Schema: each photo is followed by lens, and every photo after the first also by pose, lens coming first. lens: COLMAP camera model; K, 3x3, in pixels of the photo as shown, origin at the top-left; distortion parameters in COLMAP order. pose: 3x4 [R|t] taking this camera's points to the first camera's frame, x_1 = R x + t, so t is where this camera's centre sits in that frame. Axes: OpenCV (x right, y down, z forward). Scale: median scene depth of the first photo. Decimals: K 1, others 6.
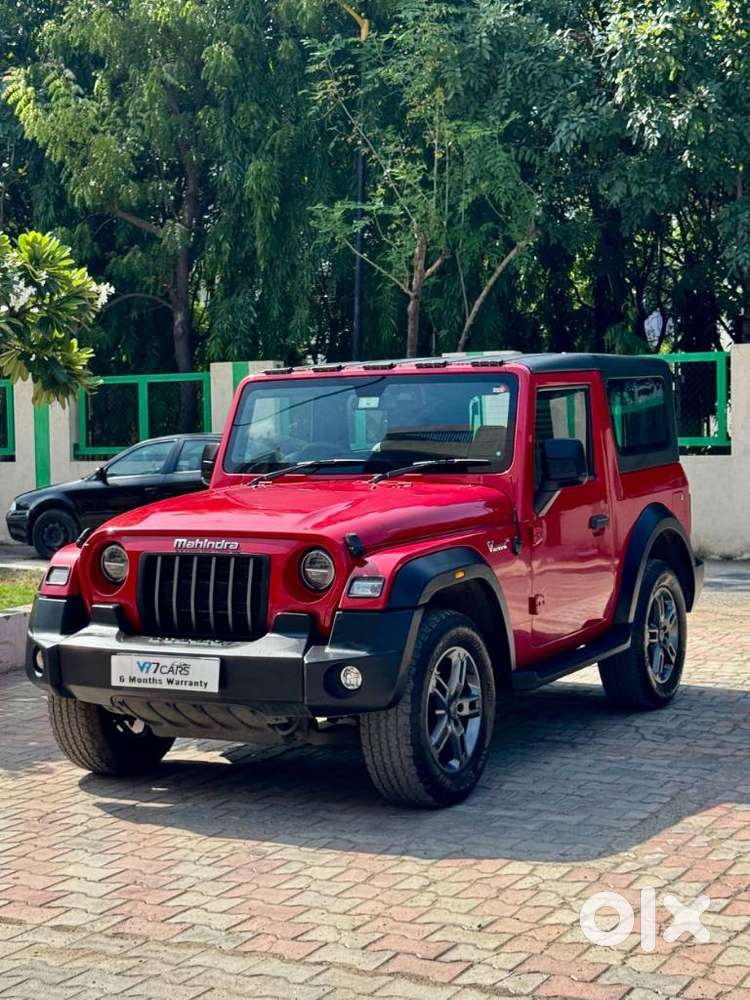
lens RADIAL K [[1656.9, 0, 374.2], [0, 1656.9, 448.2], [0, 0, 1]] dist [0.114332, 0.109347]
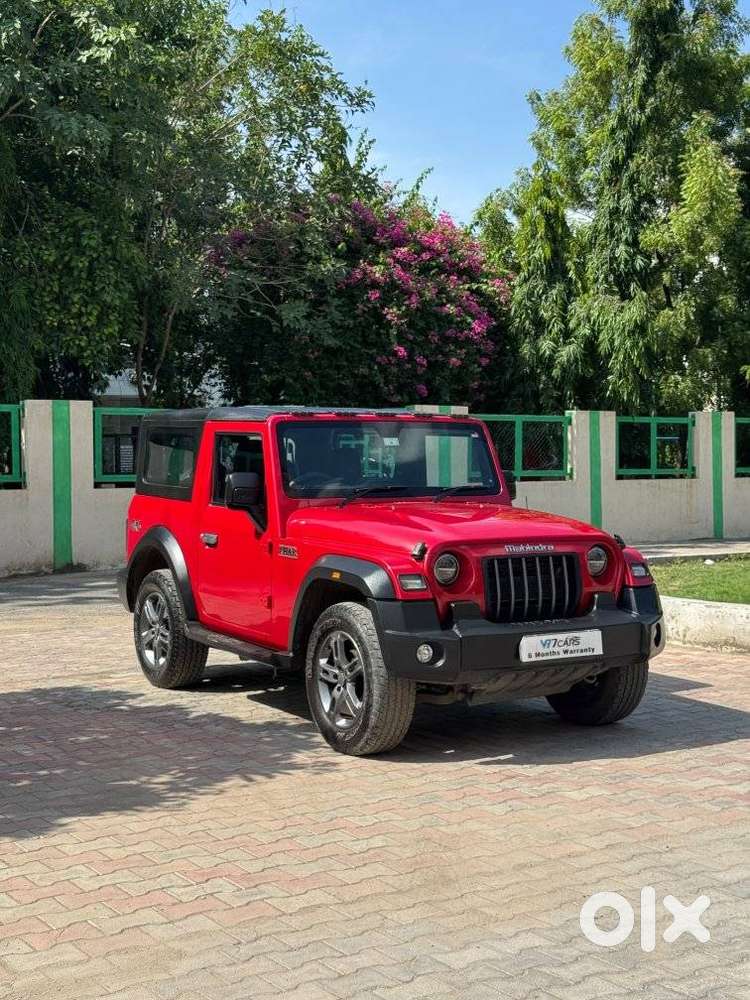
lens RADIAL K [[1363.6, 0, 375.0], [0, 1363.6, 500.0], [0, 0, 1]] dist [0.111071, -0.000783]
pose [[0.486106, -0.005300, 0.873884, -1.077568], [0.002409, 0.999986, 0.004725, 0.014817], [-0.873897, -0.000192, 0.486112, 0.578198]]
